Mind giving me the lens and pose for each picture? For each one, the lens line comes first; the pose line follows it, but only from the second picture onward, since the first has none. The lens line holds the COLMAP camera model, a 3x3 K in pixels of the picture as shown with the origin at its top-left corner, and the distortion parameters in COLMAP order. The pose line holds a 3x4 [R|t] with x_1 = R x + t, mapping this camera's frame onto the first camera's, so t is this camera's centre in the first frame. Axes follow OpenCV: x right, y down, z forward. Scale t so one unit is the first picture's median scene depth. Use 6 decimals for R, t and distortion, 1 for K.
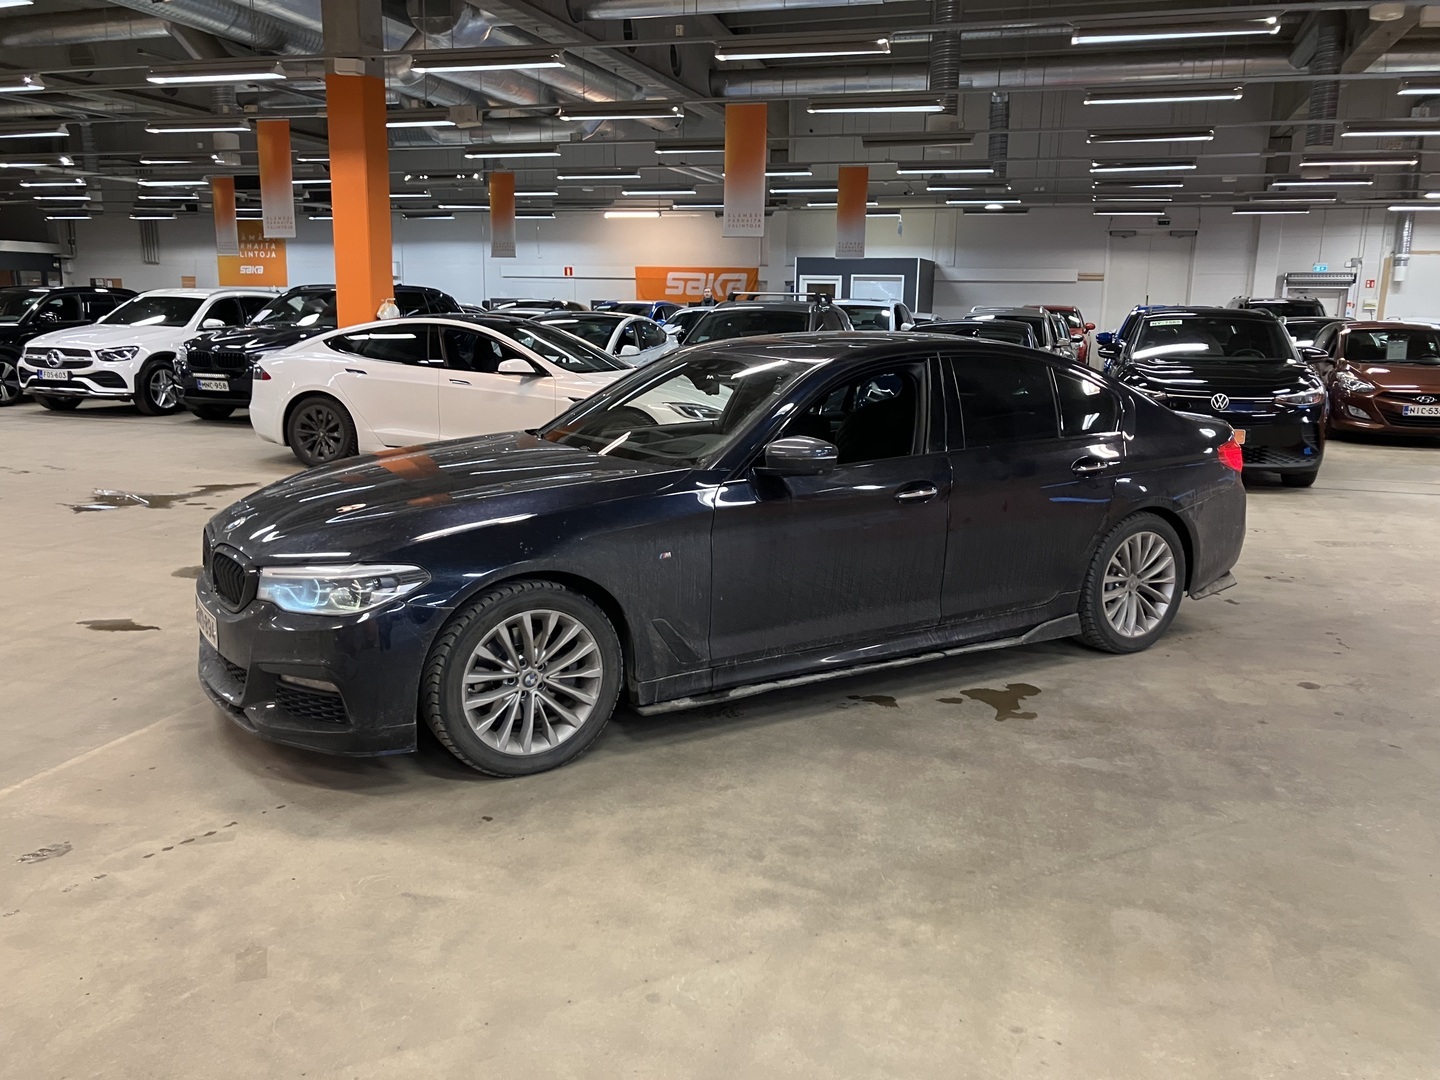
lens RADIAL K [[1161.7, 0, 674.0], [0, 1161.7, 542.2], [0, 0, 1]] dist [0.041945, -0.124844]
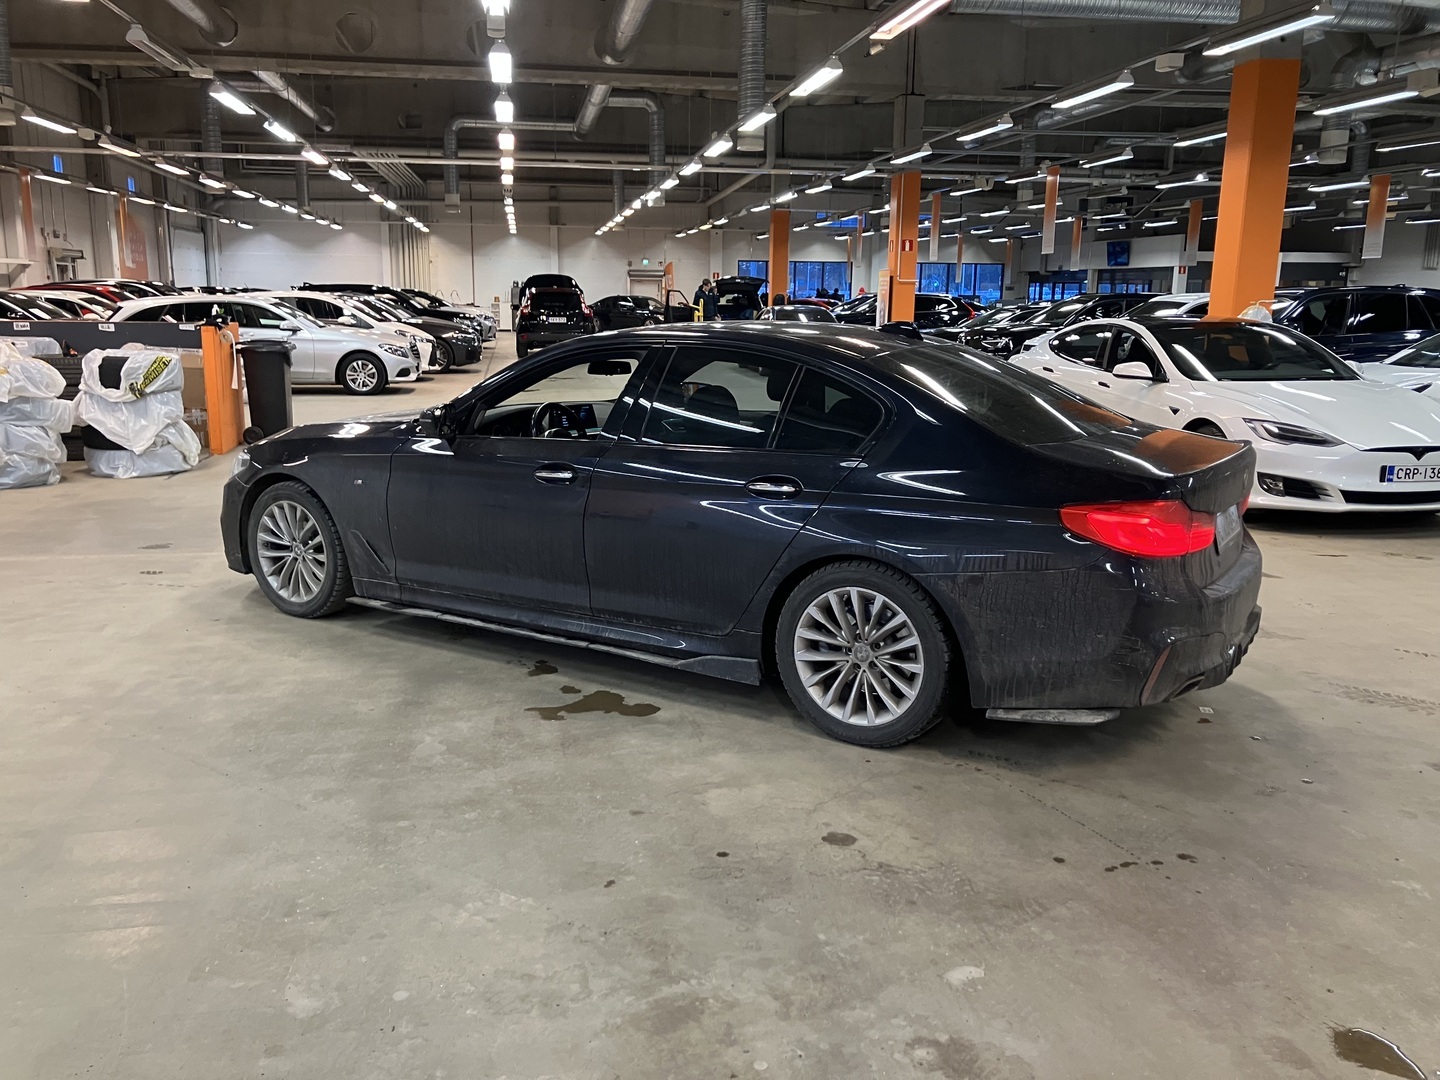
lens RADIAL K [[1161.7, 0, 674.0], [0, 1161.7, 542.2], [0, 0, 1]] dist [0.041945, -0.124844]
pose [[0.452346, 0.182398, -0.872991, 1.192998], [-0.169095, 0.978648, 0.116856, -0.125586], [0.875665, 0.094759, 0.473530, 0.636123]]
